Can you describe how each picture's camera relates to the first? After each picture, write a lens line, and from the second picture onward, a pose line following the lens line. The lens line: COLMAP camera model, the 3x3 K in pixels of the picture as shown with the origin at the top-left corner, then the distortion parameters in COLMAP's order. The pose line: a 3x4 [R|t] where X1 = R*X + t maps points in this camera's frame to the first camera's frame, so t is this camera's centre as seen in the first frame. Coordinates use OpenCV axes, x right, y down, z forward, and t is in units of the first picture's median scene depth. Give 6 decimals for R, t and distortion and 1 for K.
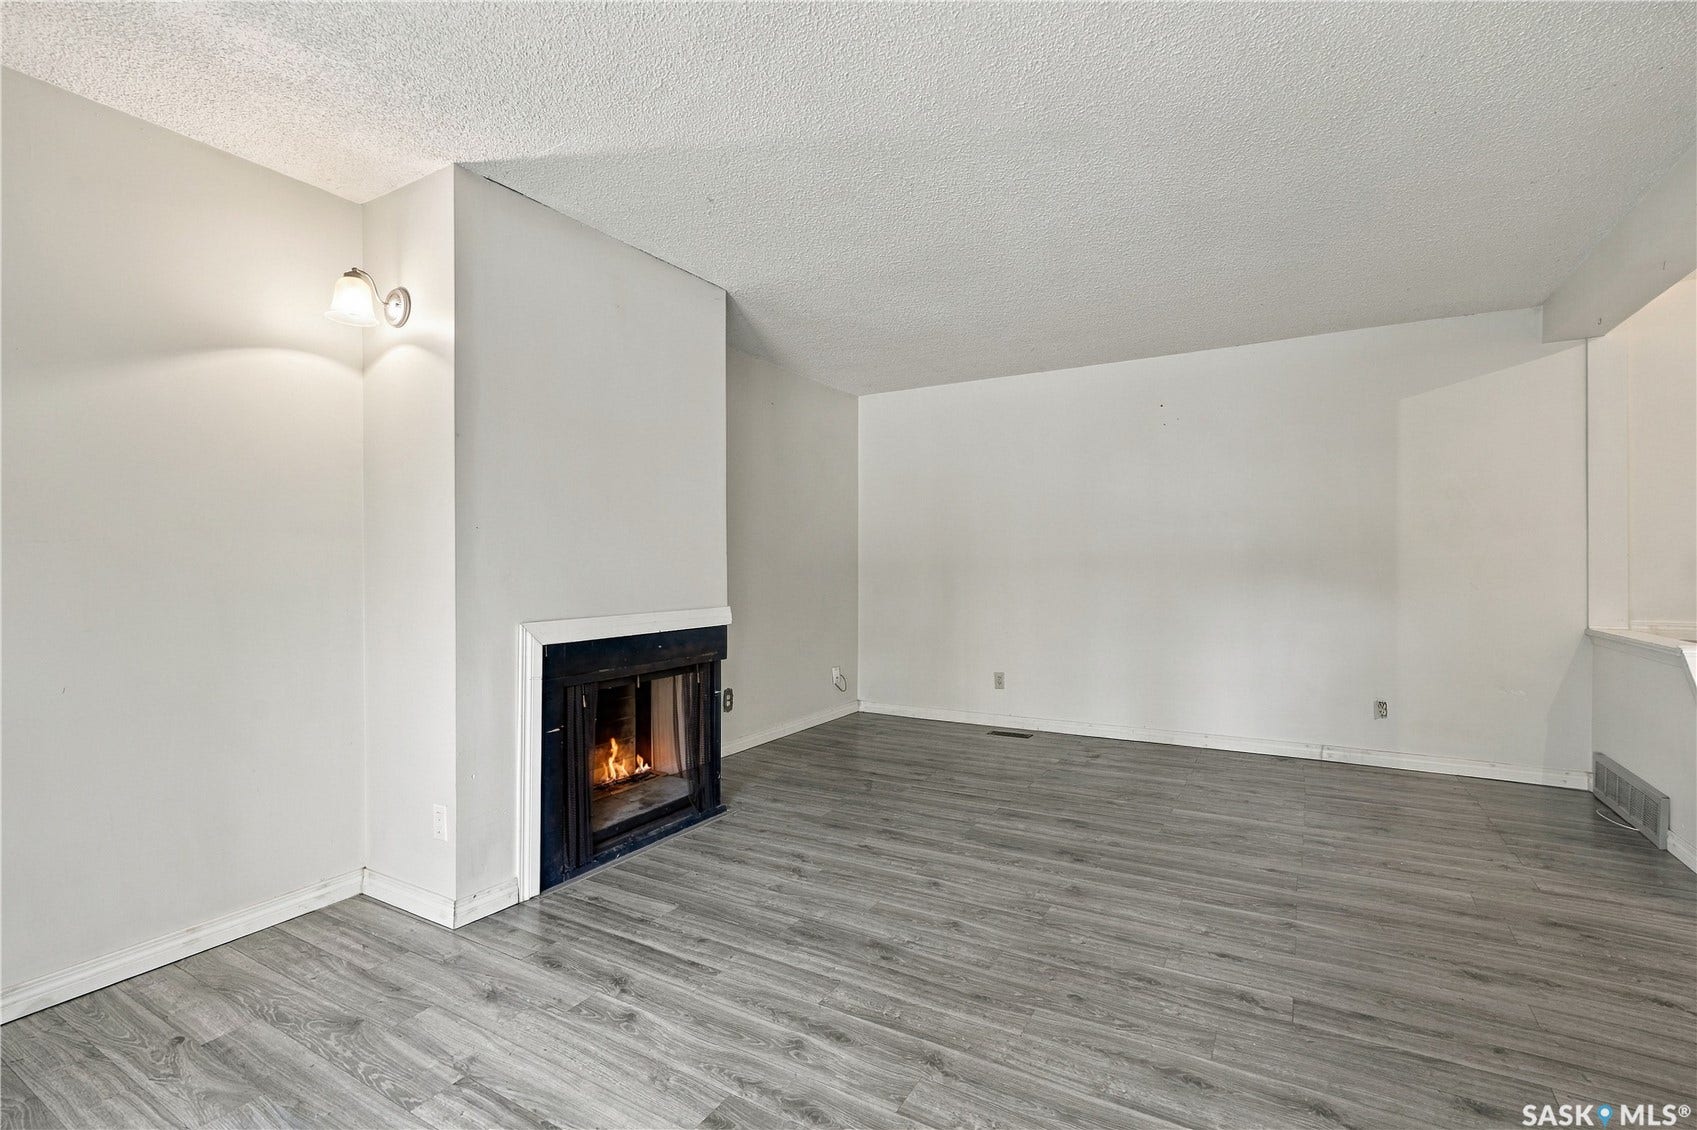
lens RADIAL K [[766.2, 0, 855.7], [0, 766.2, 564.0], [0, 0, 1]] dist [-0.001548, 0.001003]
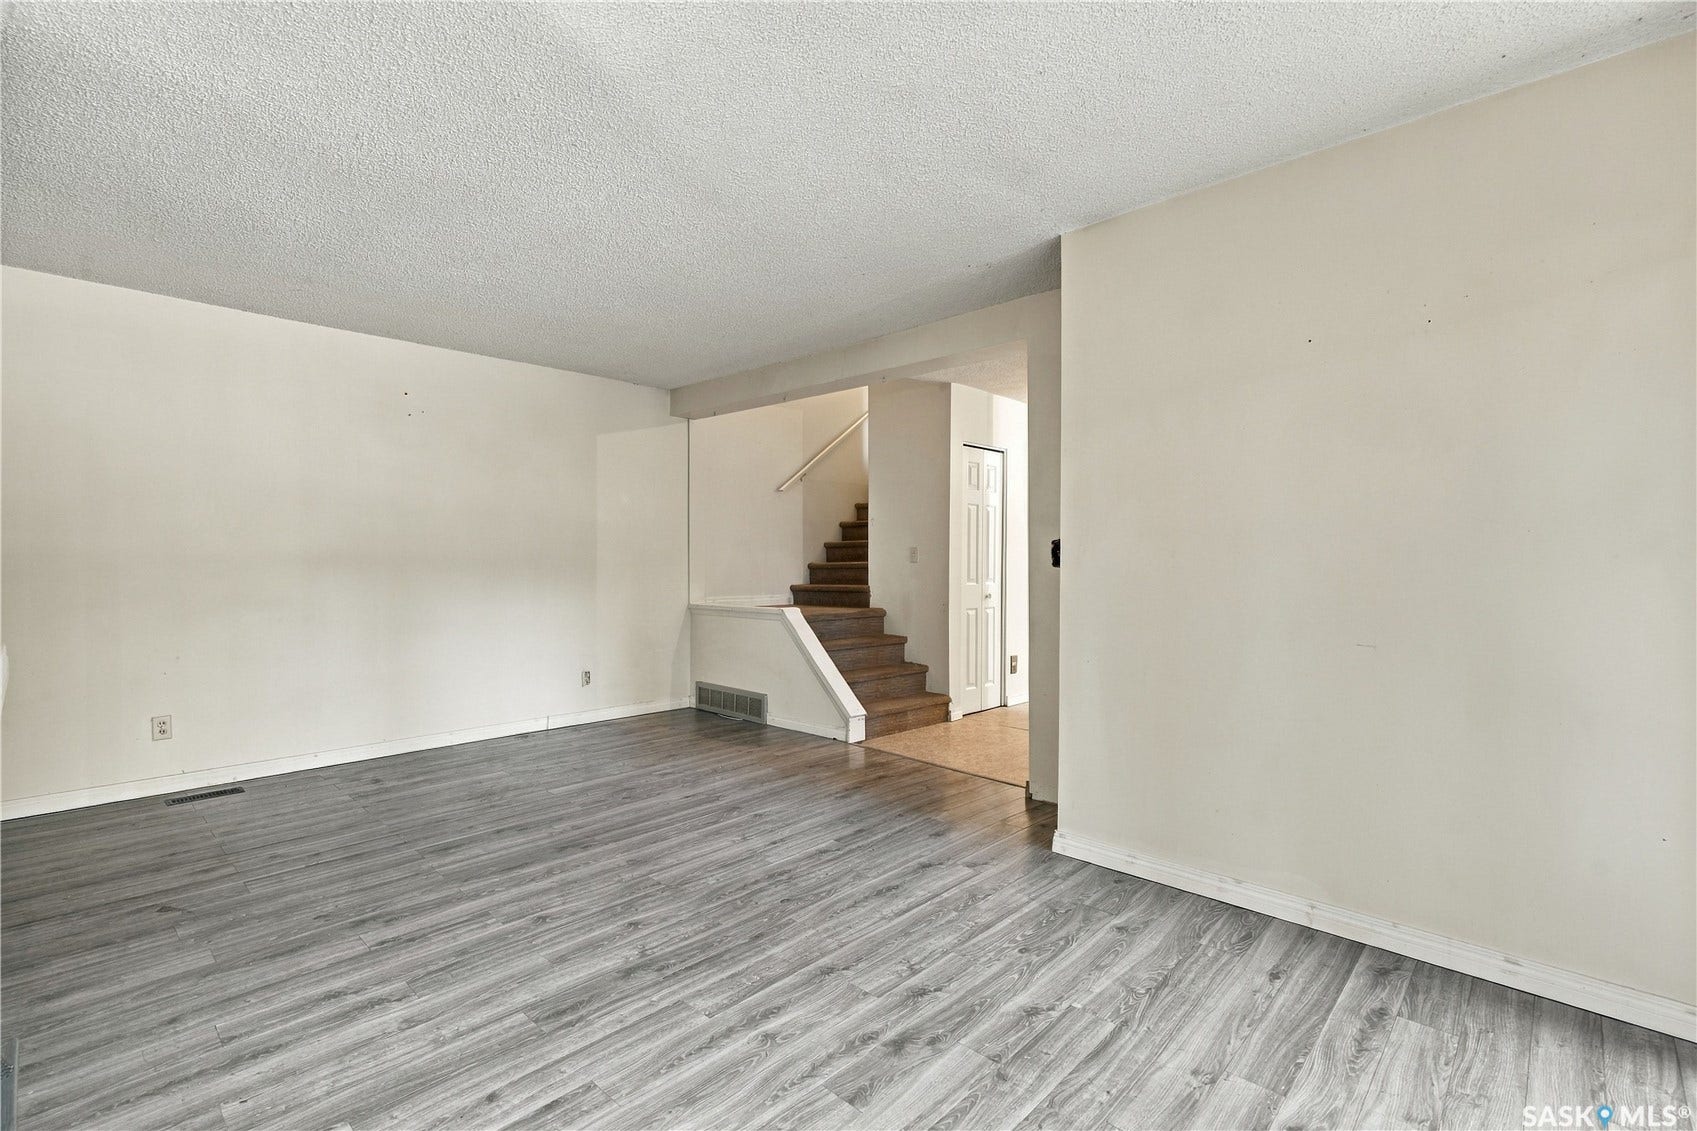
lens RADIAL K [[773.2, 0, 853.6], [0, 773.2, 556.5], [0, 0, 1]] dist [-0.000676, 0.001237]
pose [[0.219682, 0.010142, 0.975519, -0.679497], [-0.002676, 0.999948, -0.009793, 0.002264], [-0.975568, -0.000459, 0.219697, 0.430696]]
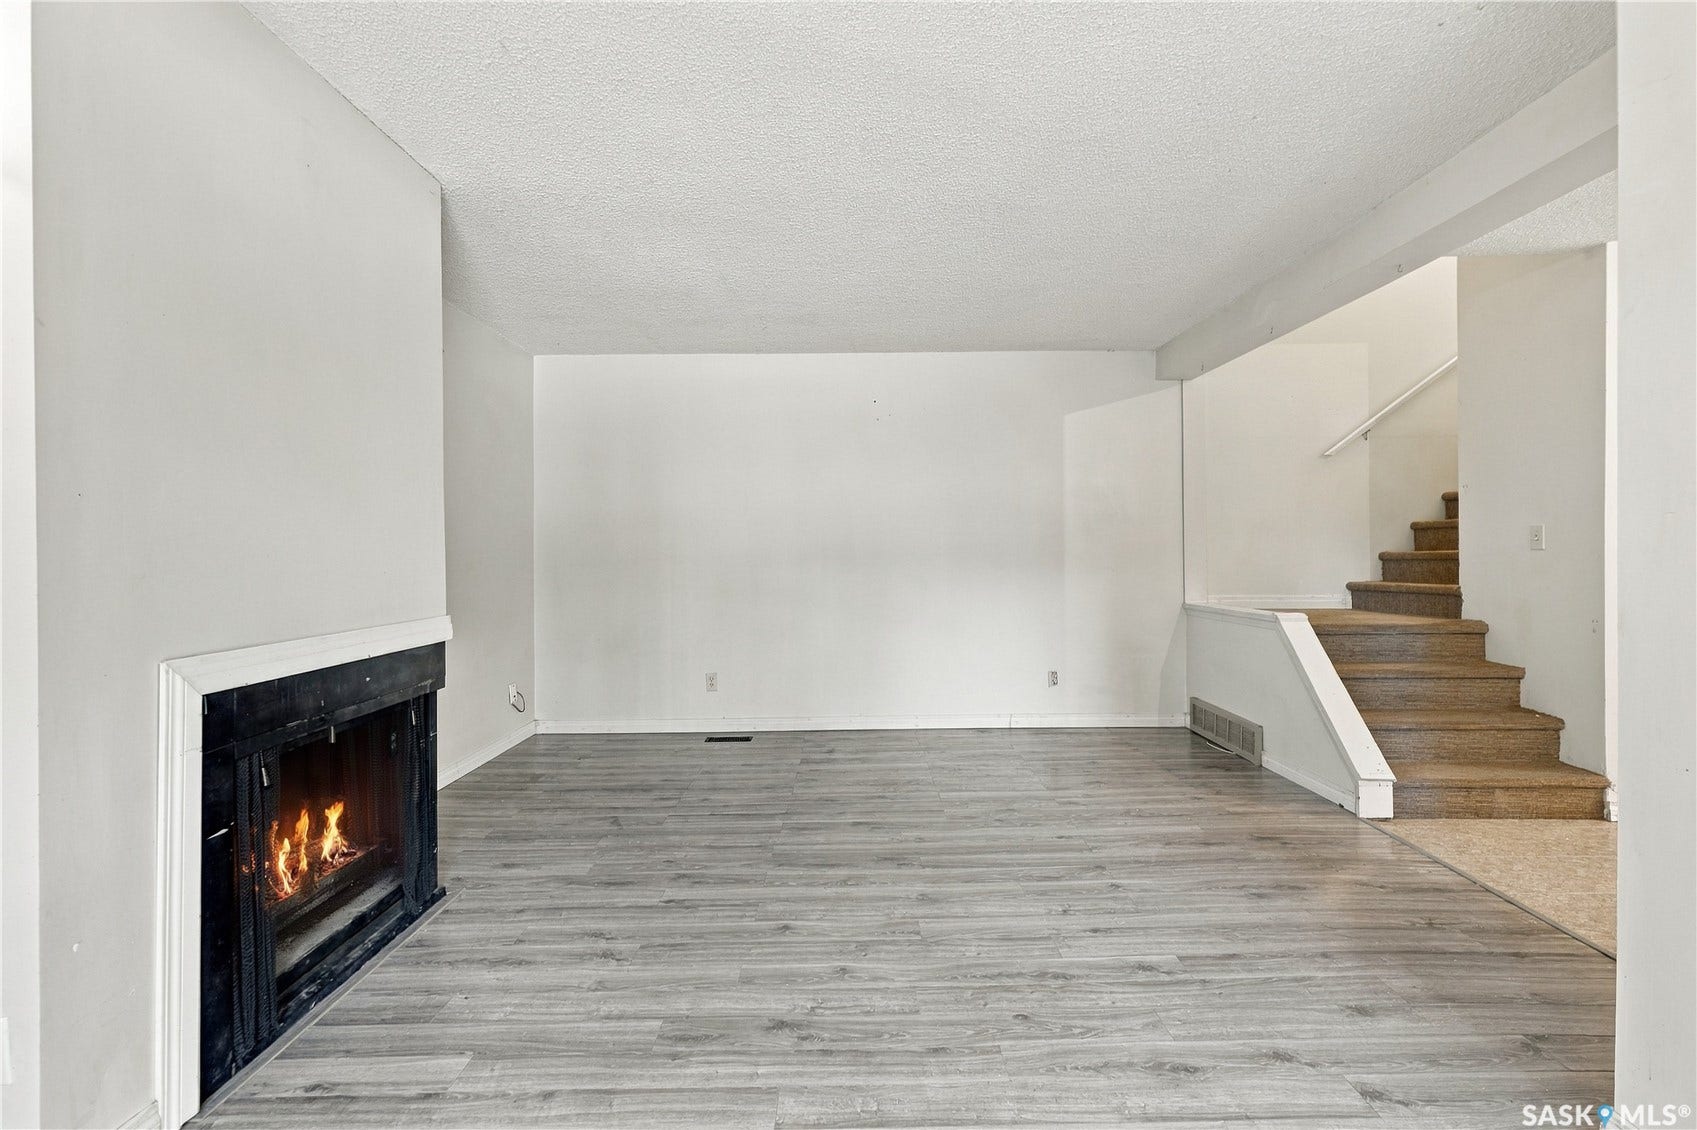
lens RADIAL K [[773.2, 0, 853.6], [0, 773.2, 556.0], [0, 0, 1]] dist [-0.000676, 0.001237]
pose [[0.859959, -0.005572, 0.510333, -0.263321], [0.005813, 0.999982, 0.001122, -0.000816], [-0.510330, 0.002002, 0.859976, 0.205731]]
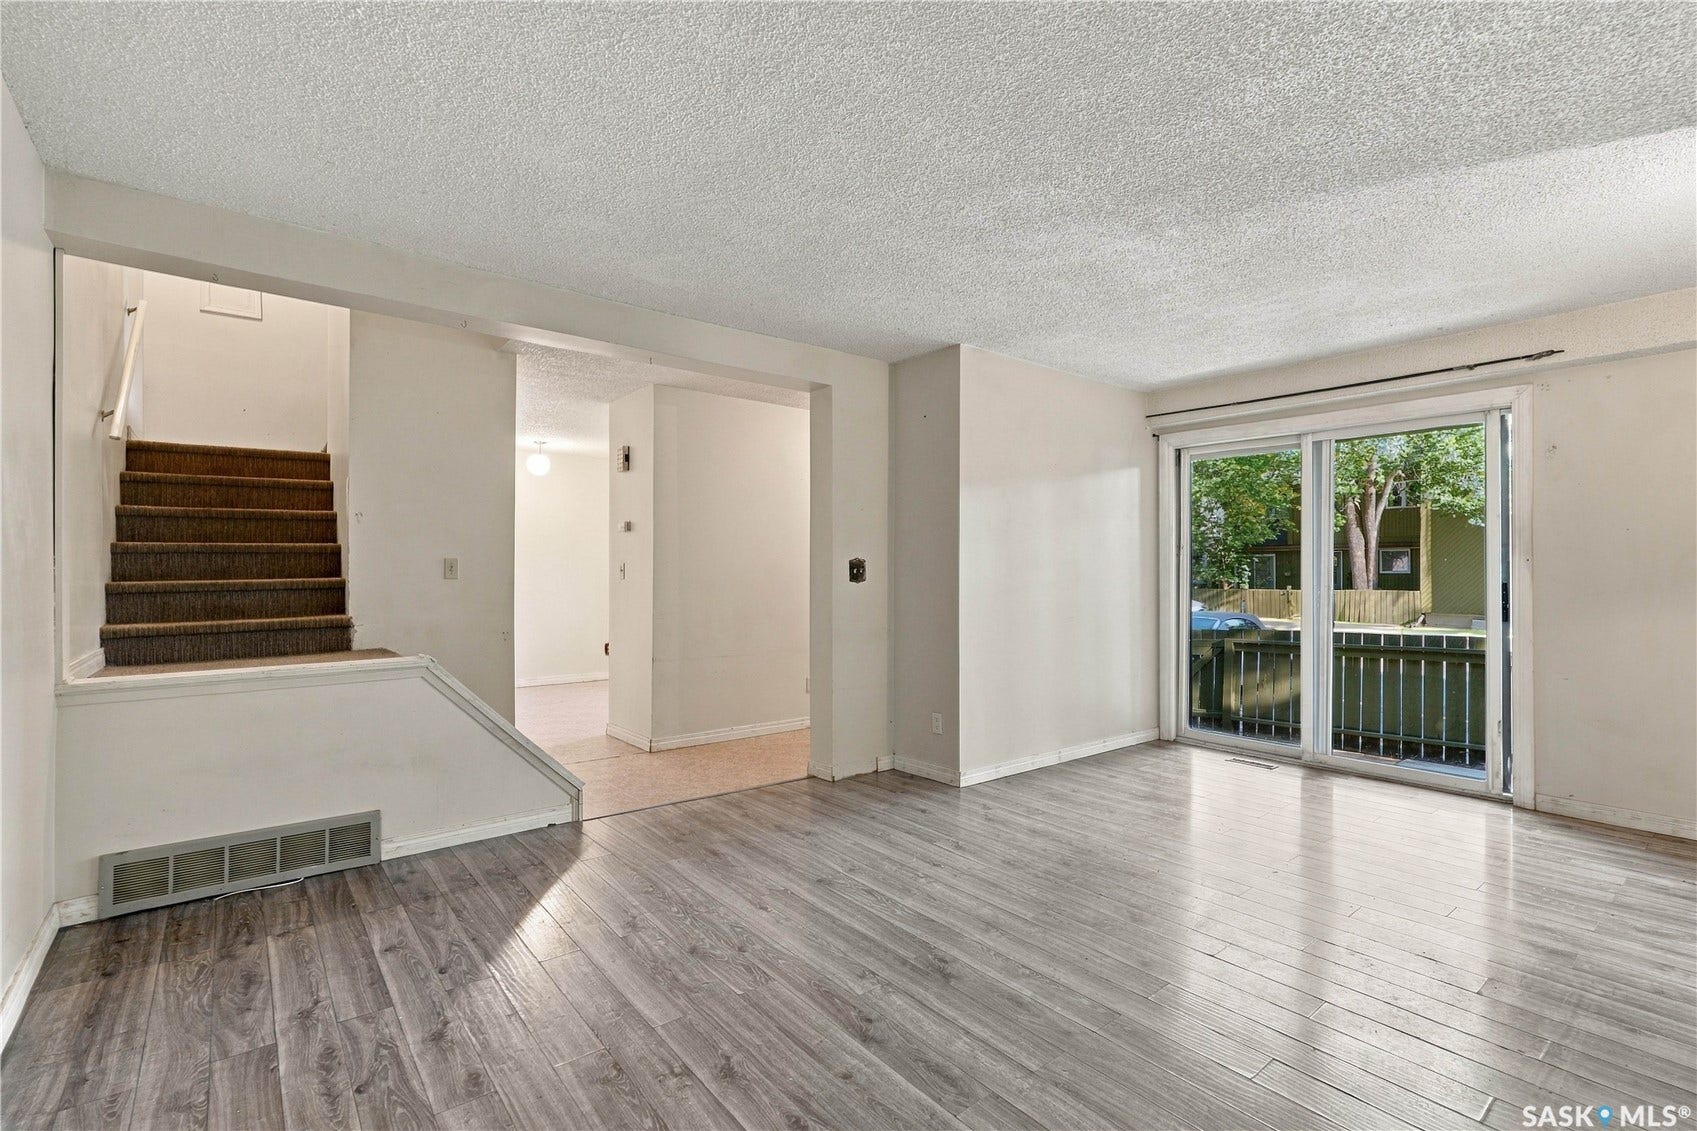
lens RADIAL K [[773.2, 0, 853.6], [0, 773.2, 556.5], [0, 0, 1]] dist [-0.000676, 0.001237]
pose [[-0.937239, 0.007434, 0.348608, 0.100435], [0.003102, 0.999911, -0.012982, -0.022094], [-0.348674, -0.011086, -0.937179, 1.851565]]
